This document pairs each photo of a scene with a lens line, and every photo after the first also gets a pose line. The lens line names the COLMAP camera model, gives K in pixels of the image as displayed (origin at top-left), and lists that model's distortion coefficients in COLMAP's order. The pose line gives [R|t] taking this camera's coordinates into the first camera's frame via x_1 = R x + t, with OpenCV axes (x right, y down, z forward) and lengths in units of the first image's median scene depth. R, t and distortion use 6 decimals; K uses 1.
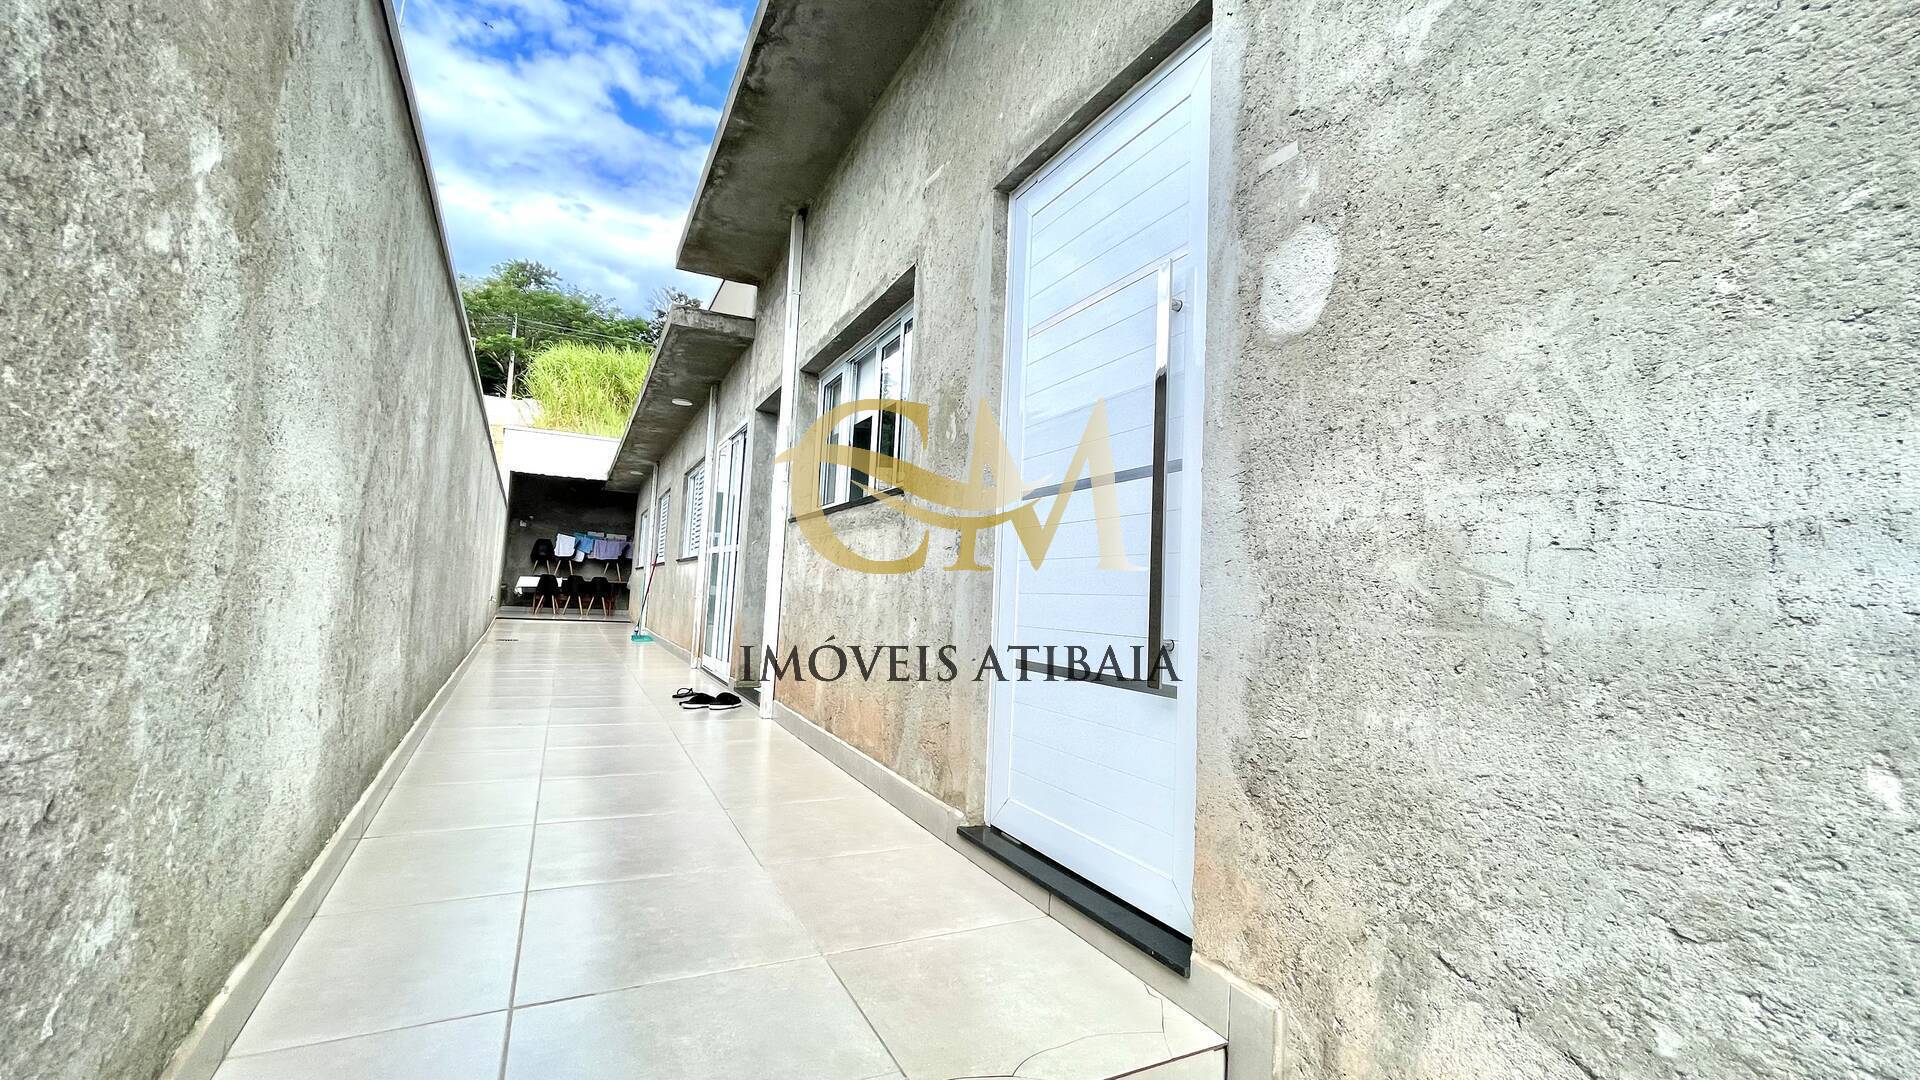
lens RADIAL K [[779.7, 0, 955.6], [0, 779.7, 544.9], [0, 0, 1]] dist [-0.001832, 0.000759]
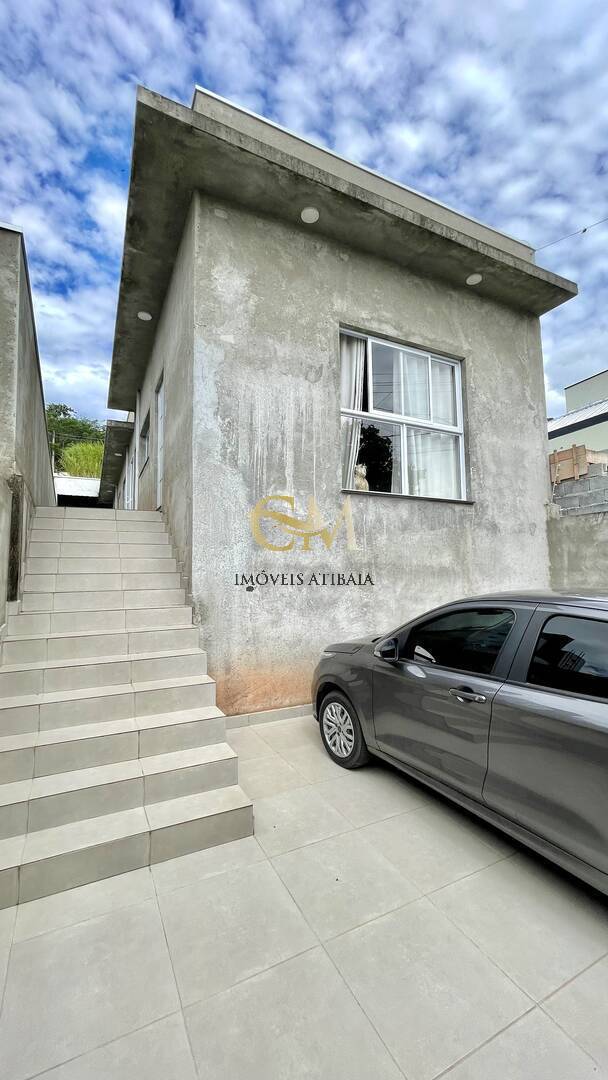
lens RADIAL K [[438.6, 0, 308.0], [0, 438.6, 539.1], [0, 0, 1]] dist [-0.001832, 0.000759]
pose [[0.998315, -0.057869, 0.004221, 0.220804], [0.057936, 0.998159, -0.017974, 0.135843], [-0.003173, 0.018188, 0.999830, -0.411466]]
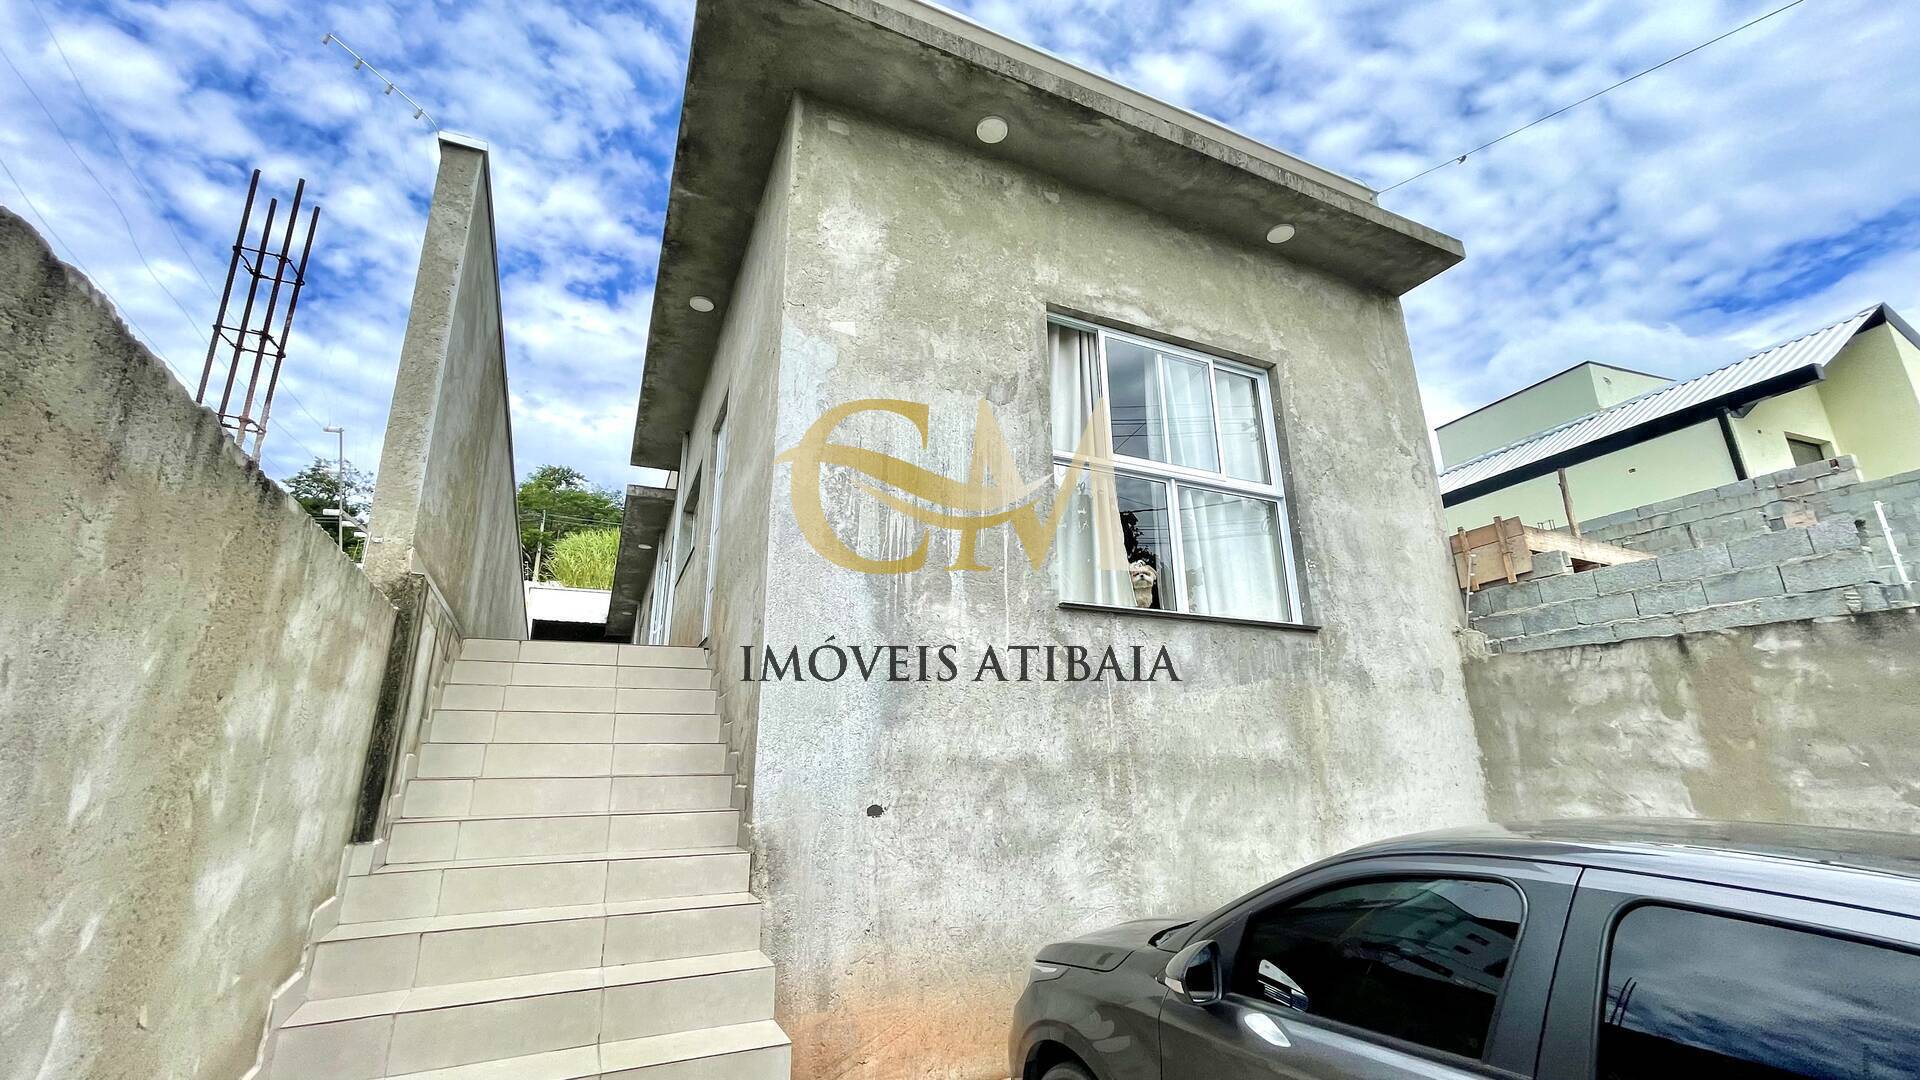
lens RADIAL K [[779.7, 0, 964.3], [0, 779.7, 540.0], [0, 0, 1]] dist [-0.001832, 0.000759]
pose [[0.998003, -0.062793, -0.006859, 0.215454], [0.059765, 0.973829, -0.219283, 0.133129], [0.020449, 0.218435, 0.975637, -0.366827]]
